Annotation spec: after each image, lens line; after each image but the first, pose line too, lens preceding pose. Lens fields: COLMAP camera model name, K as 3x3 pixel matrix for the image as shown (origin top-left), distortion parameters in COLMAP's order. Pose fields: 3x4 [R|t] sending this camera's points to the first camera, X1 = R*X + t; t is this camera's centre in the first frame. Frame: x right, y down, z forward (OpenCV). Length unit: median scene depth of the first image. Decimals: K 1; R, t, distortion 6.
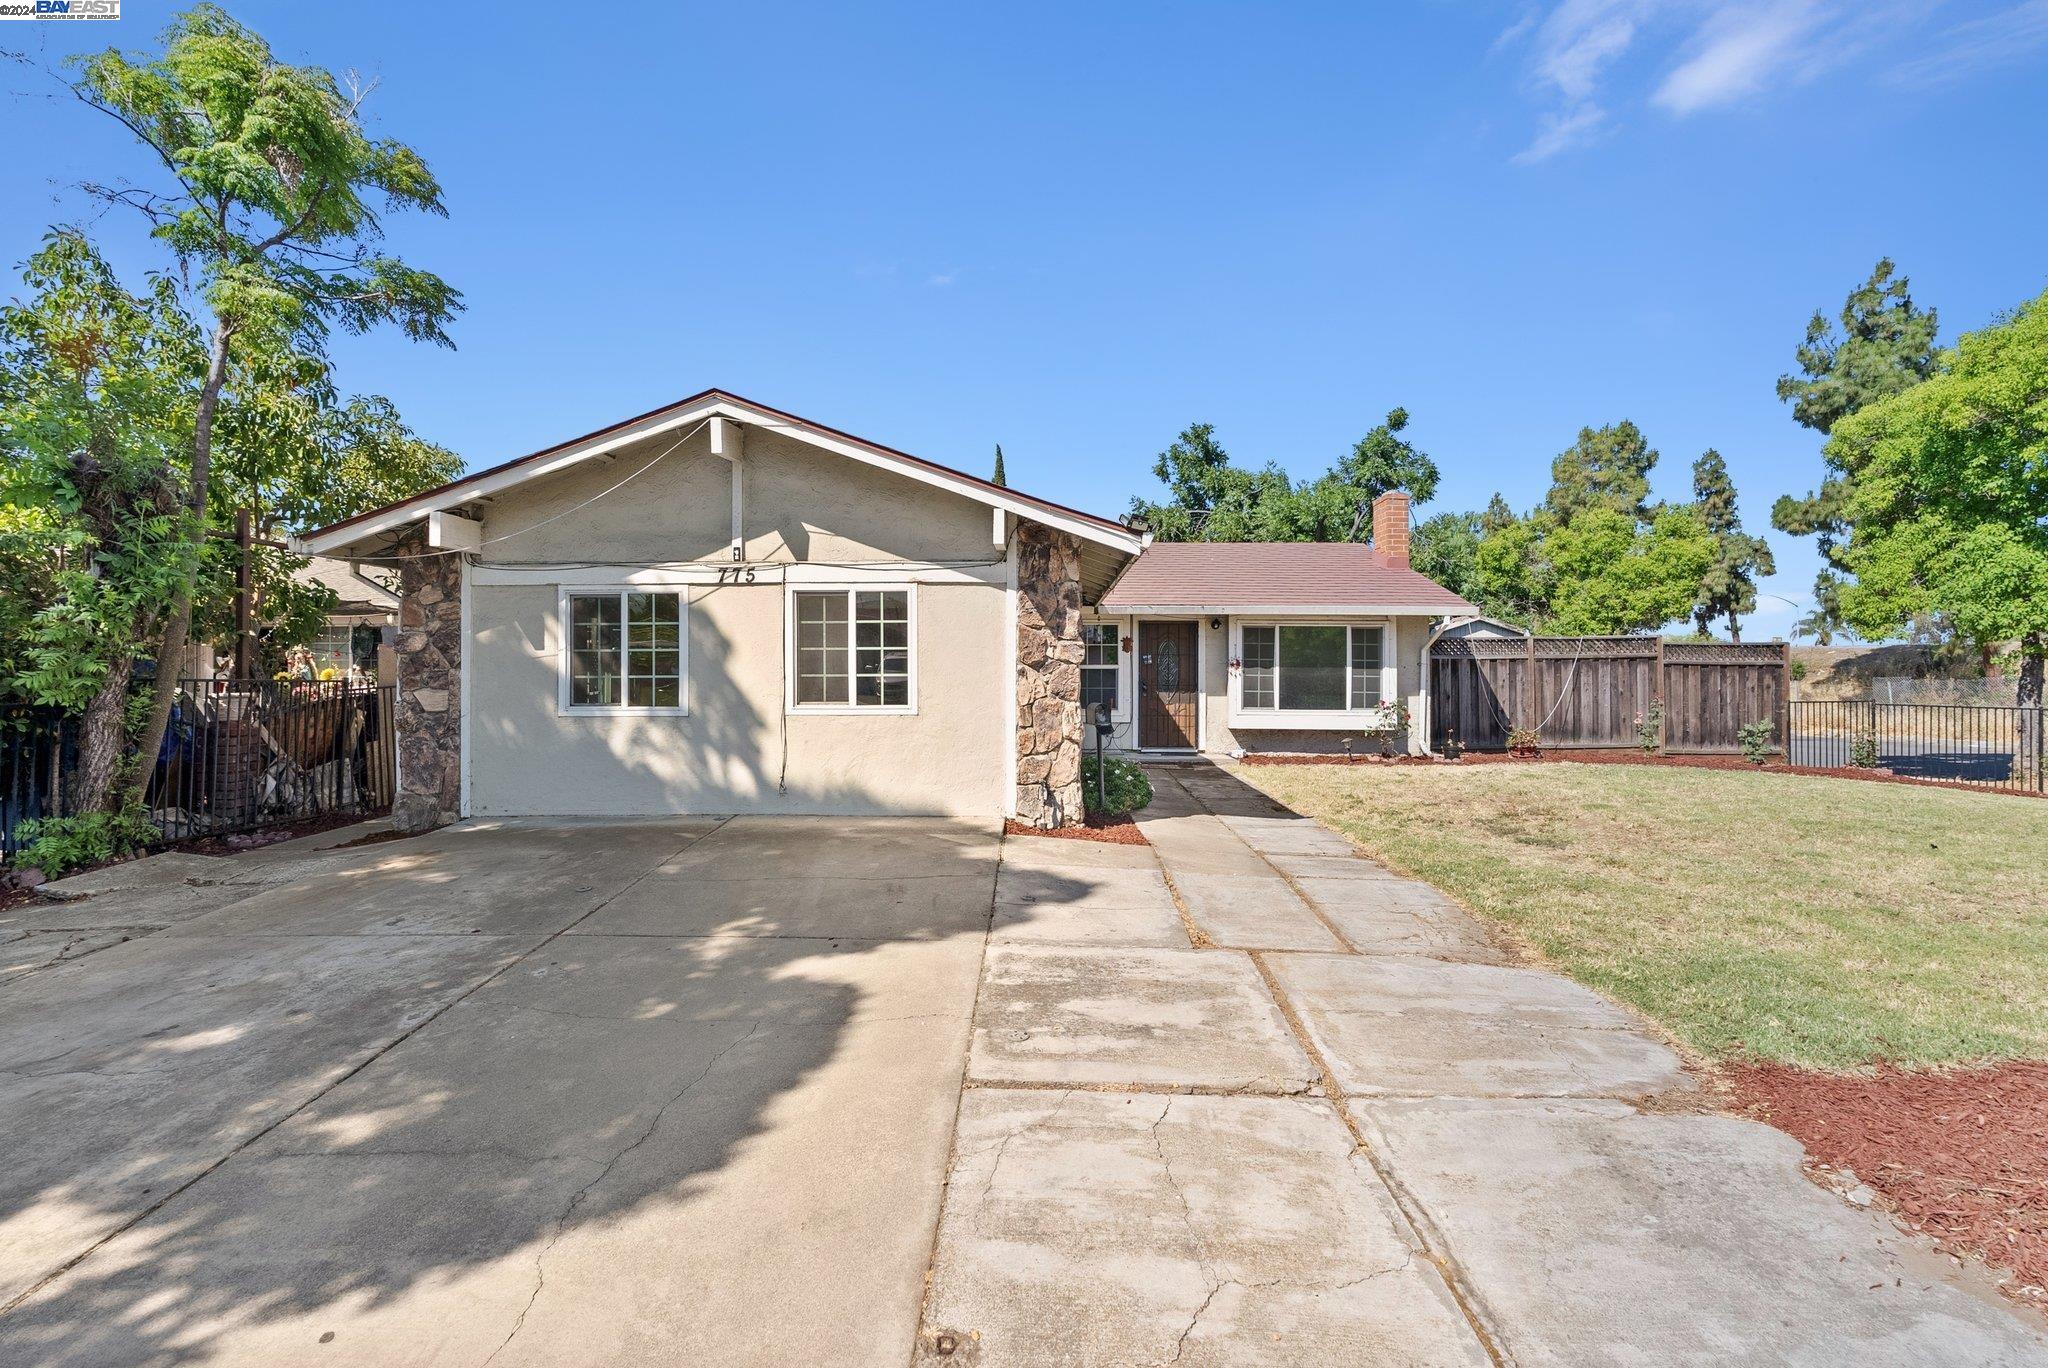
lens RADIAL K [[925.2, 0, 1031.0], [0, 925.2, 683.9], [0, 0, 1]] dist [-0.001652, -0.000657]
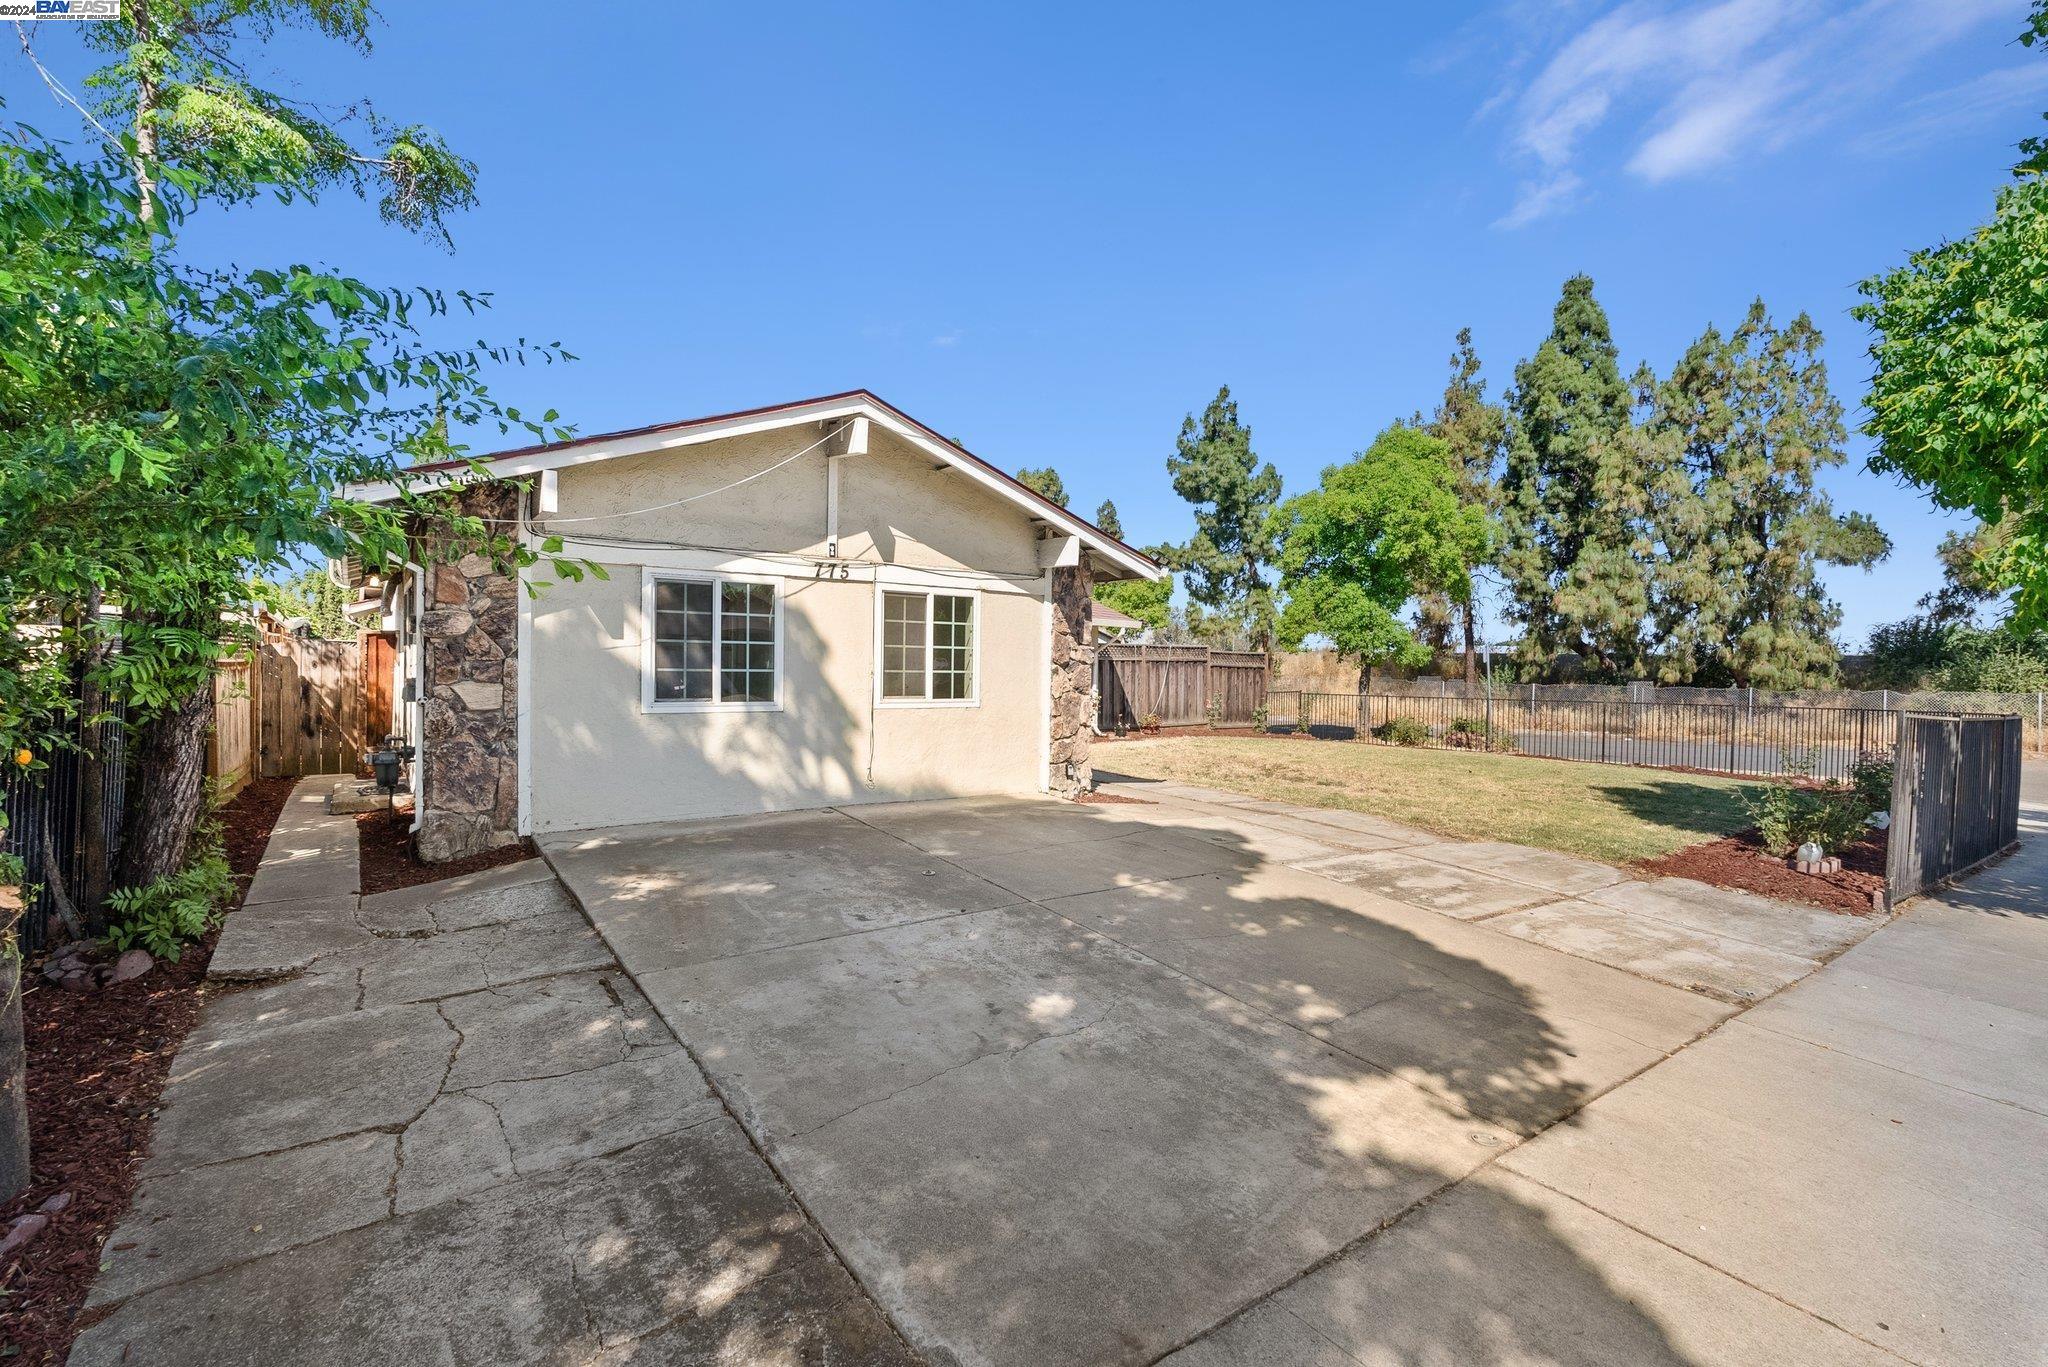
lens RADIAL K [[917.1, 0, 1029.3], [0, 917.1, 710.1], [0, 0, 1]] dist [-0.001884, -0.000633]
pose [[0.798541, -0.013861, 0.601781, -0.746232], [-0.010419, 0.999267, 0.036841, -0.004960], [-0.601850, -0.035689, 0.797811, 0.066330]]
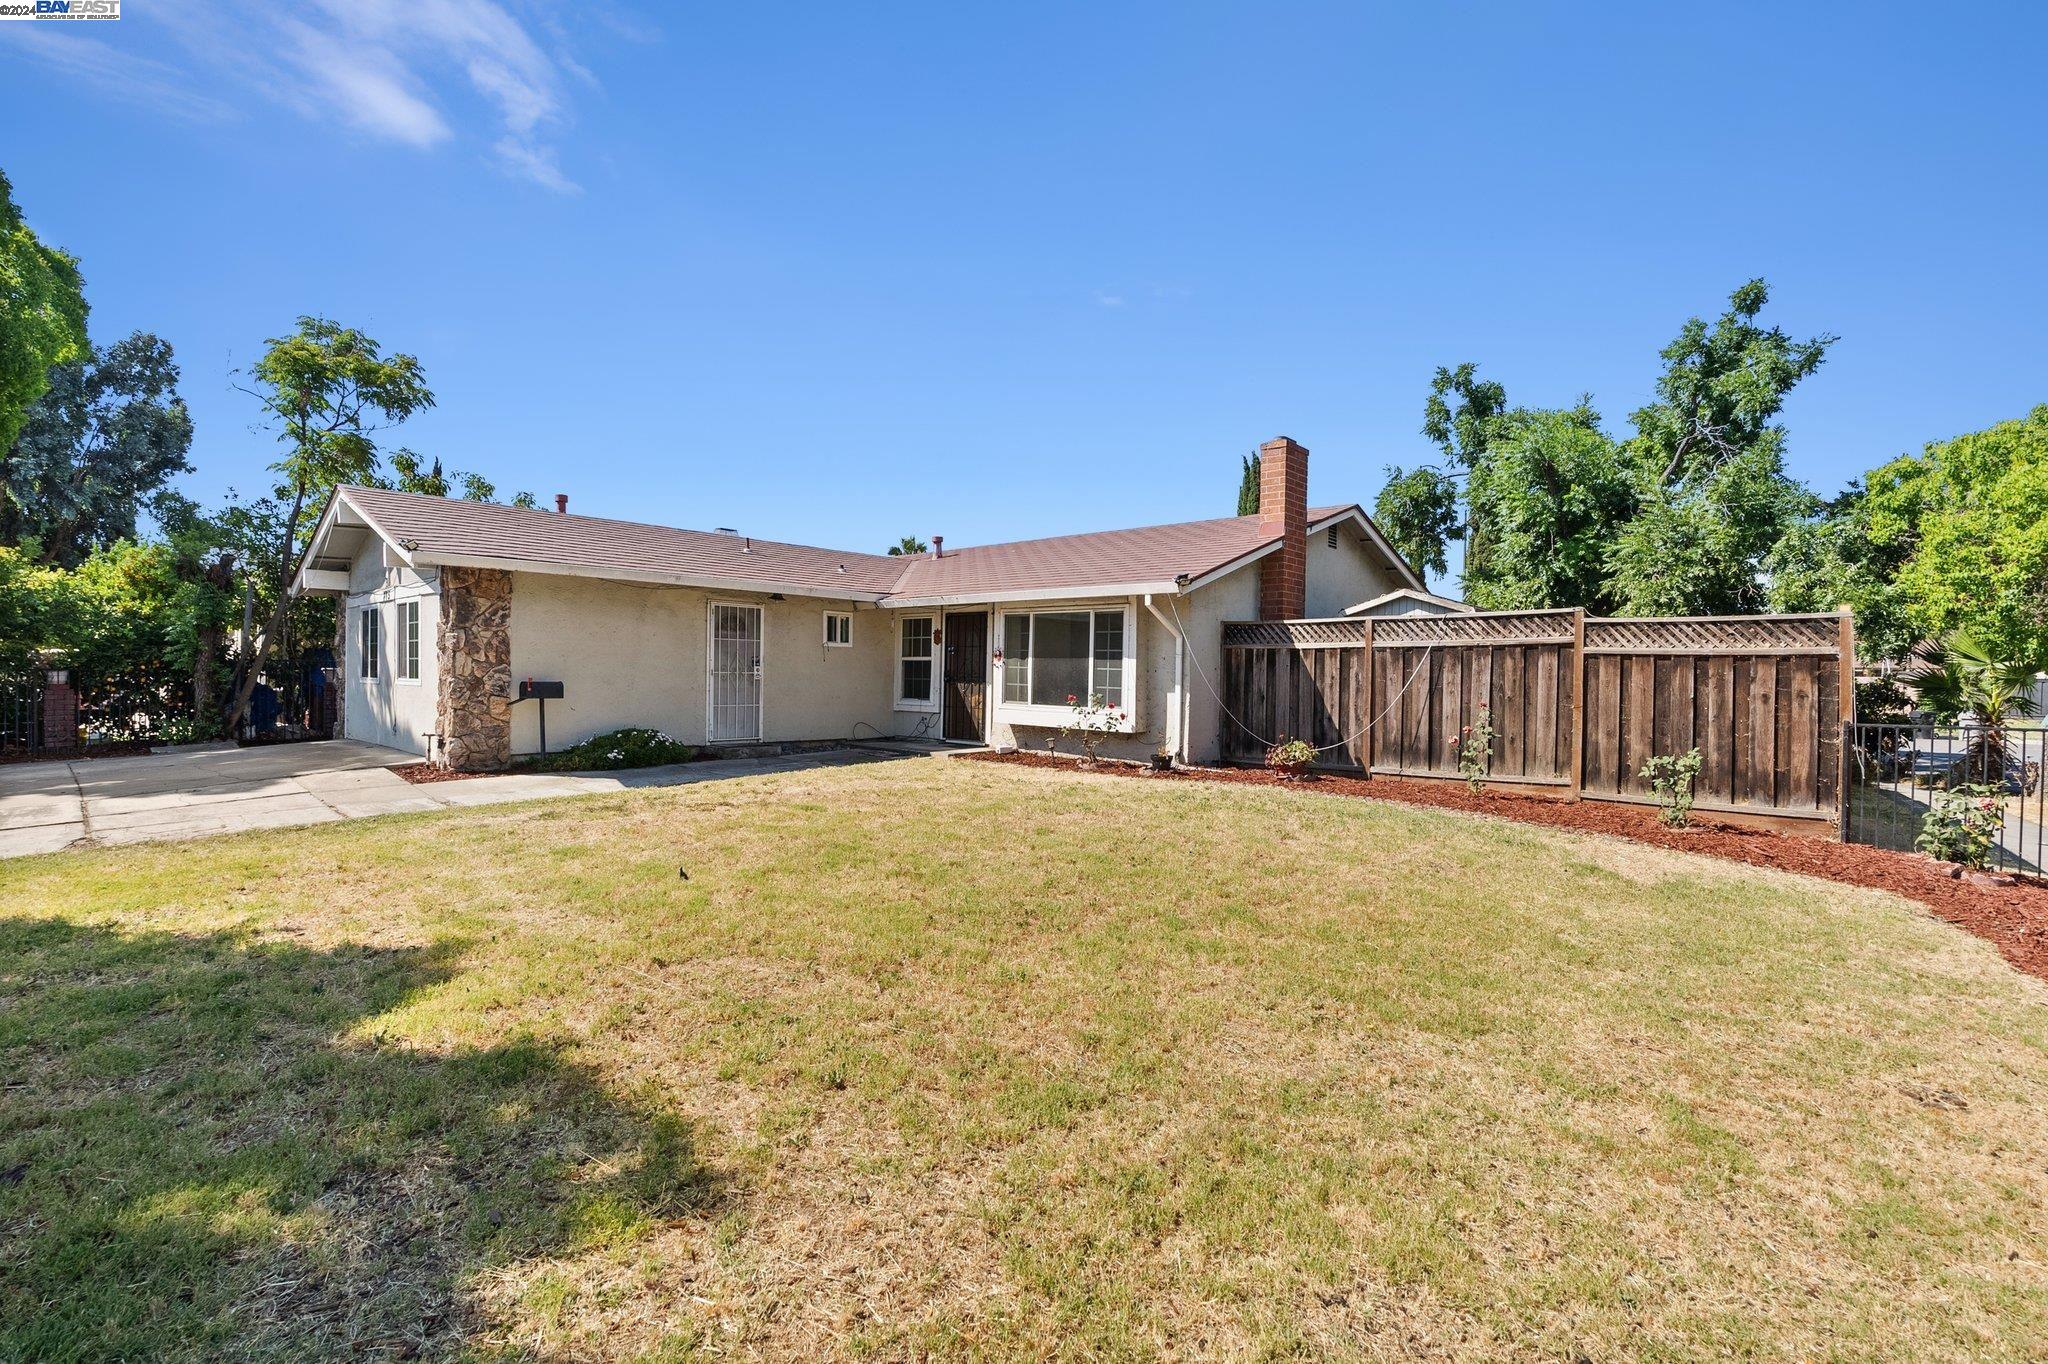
lens RADIAL K [[937.6, 0, 1024.0], [0, 937.6, 682.0], [0, 0, 1]] dist [0.001389, 0.000203]
pose [[0.749017, 0.016341, -0.662349, 1.558190], [-0.024072, 0.999707, -0.002559, 0.014480], [0.662113, 0.017861, 0.749191, 0.523156]]
